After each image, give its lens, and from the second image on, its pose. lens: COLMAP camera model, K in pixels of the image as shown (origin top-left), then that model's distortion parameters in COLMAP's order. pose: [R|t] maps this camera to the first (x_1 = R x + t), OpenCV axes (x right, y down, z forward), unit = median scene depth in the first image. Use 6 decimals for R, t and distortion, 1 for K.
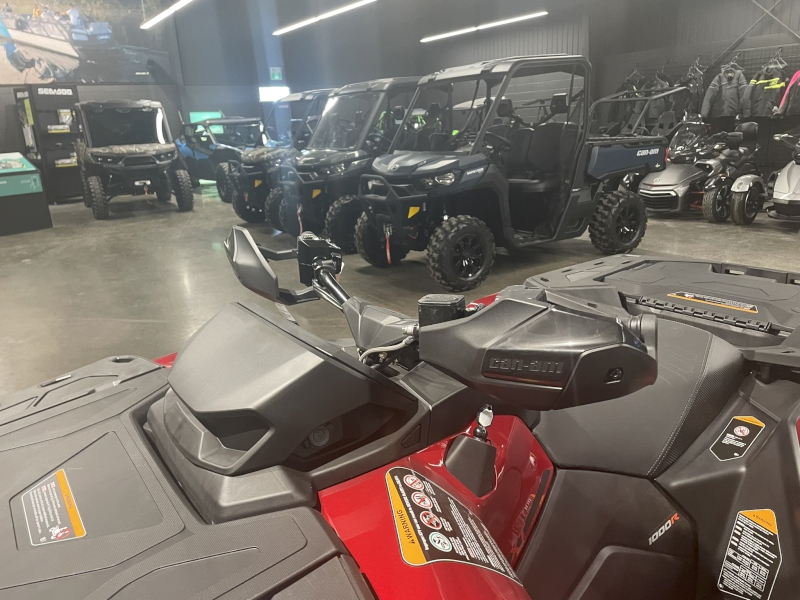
lens RADIAL K [[602.0, 0, 400.0], [0, 602.0, 300.0], [0, 0, 1]] dist [0.084245, -0.109244]
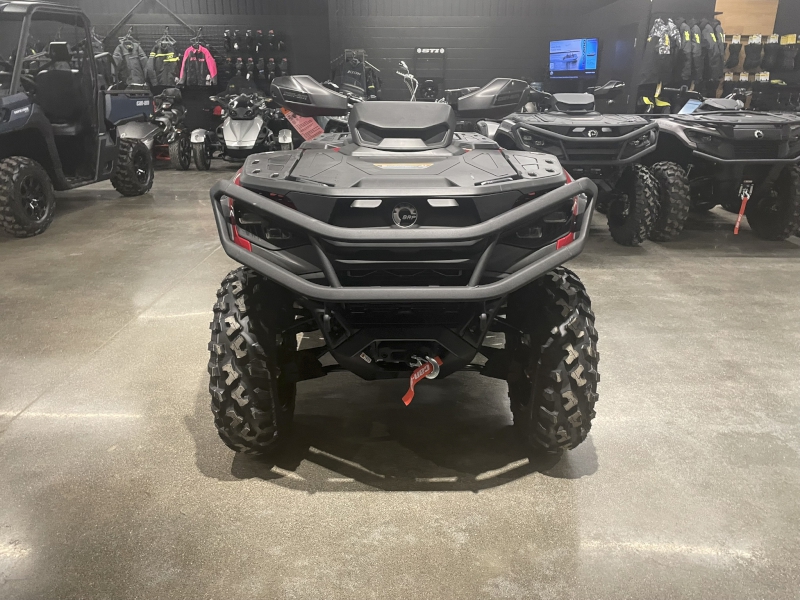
lens RADIAL K [[602.0, 0, 400.0], [0, 602.0, 300.0], [0, 0, 1]] dist [0.084245, -0.109244]
pose [[0.571862, -0.223678, 0.789267, -0.180252], [0.199422, 0.971154, 0.130734, 0.037549], [-0.795742, 0.082636, 0.599972, -0.027240]]
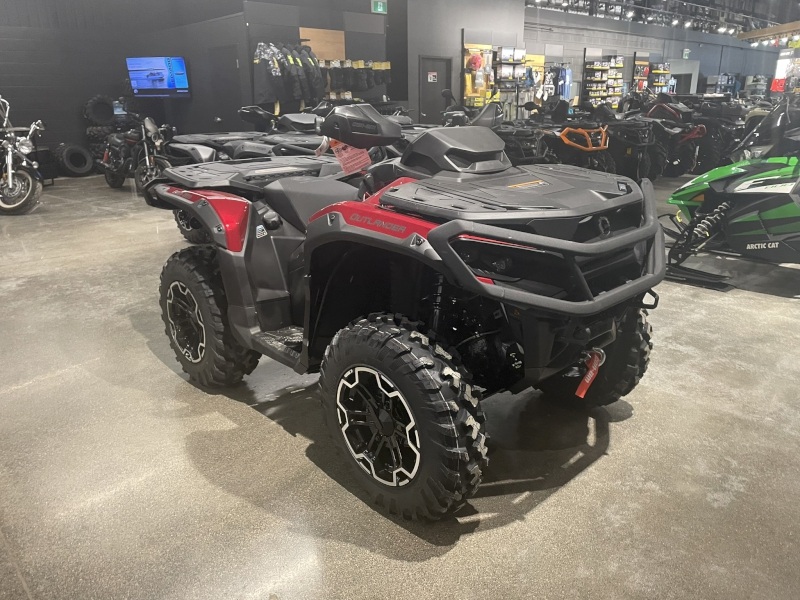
lens RADIAL K [[602.0, 0, 400.0], [0, 602.0, 300.0], [0, 0, 1]] dist [0.084245, -0.109244]
pose [[-0.142018, -0.260310, 0.955023, -0.214693], [0.295392, 0.909697, 0.291882, -0.009502], [-0.944762, 0.323559, -0.052300, 0.126645]]
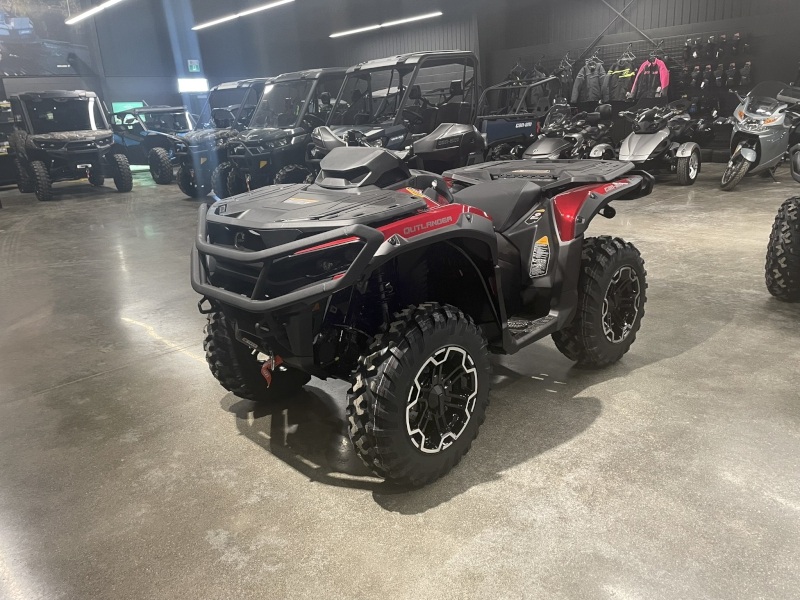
lens RADIAL K [[597.5, 0, 396.9], [0, 597.5, 283.9], [0, 0, 1]] dist [0.081755, -0.104280]
pose [[0.988929, -0.051309, 0.139236, -0.036465], [0.052914, 0.998568, -0.007853, 0.055838], [-0.138633, 0.015133, 0.990228, -0.141935]]
